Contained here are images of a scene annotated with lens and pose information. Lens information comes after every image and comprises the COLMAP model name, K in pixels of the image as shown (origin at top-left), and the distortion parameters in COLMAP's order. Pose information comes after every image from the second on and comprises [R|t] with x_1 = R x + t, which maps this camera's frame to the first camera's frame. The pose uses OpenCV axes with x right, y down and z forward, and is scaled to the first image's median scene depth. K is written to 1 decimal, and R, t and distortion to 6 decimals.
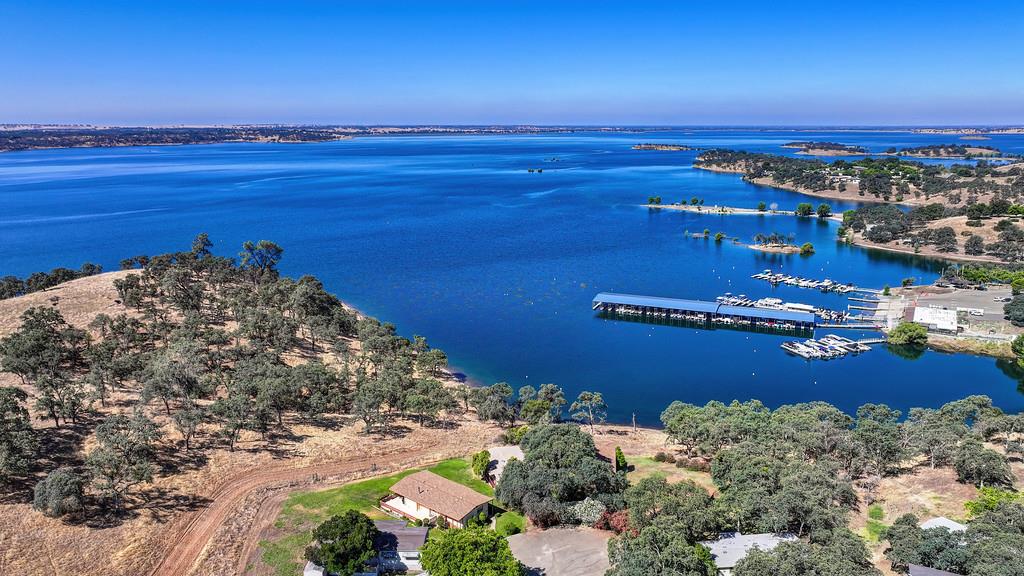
lens RADIAL K [[714.1, 0, 512.0], [0, 714.1, 288.0], [0, 0, 1]] dist [-0.000818, 0.027531]
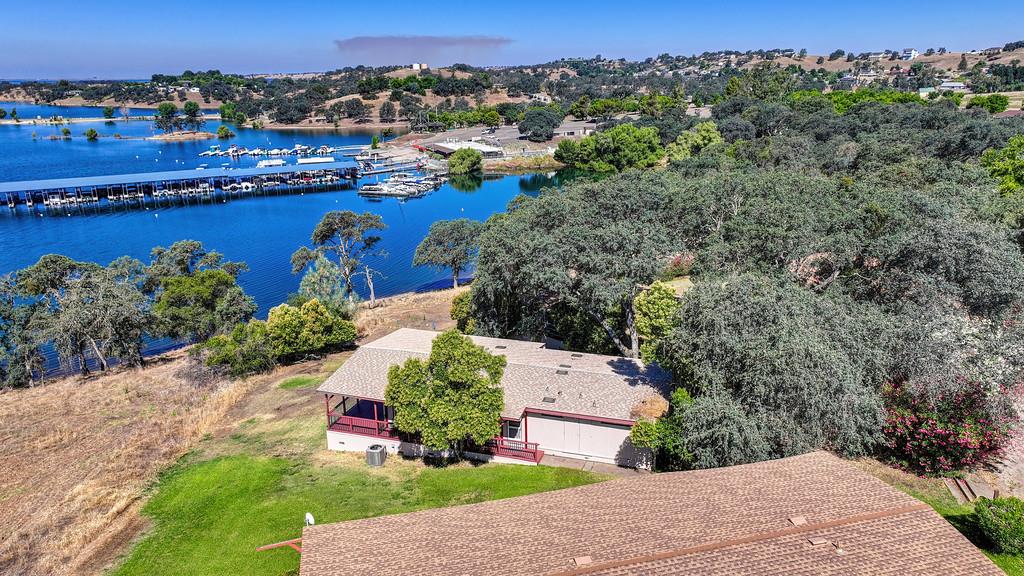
lens RADIAL K [[714.1, 0, 512.0], [0, 714.1, 288.0], [0, 0, 1]] dist [-0.000818, 0.027531]
pose [[0.624825, -0.220917, 0.748859, -0.055062], [0.150843, 0.975221, 0.161836, 0.044035], [-0.766055, 0.011841, 0.642666, 0.218419]]
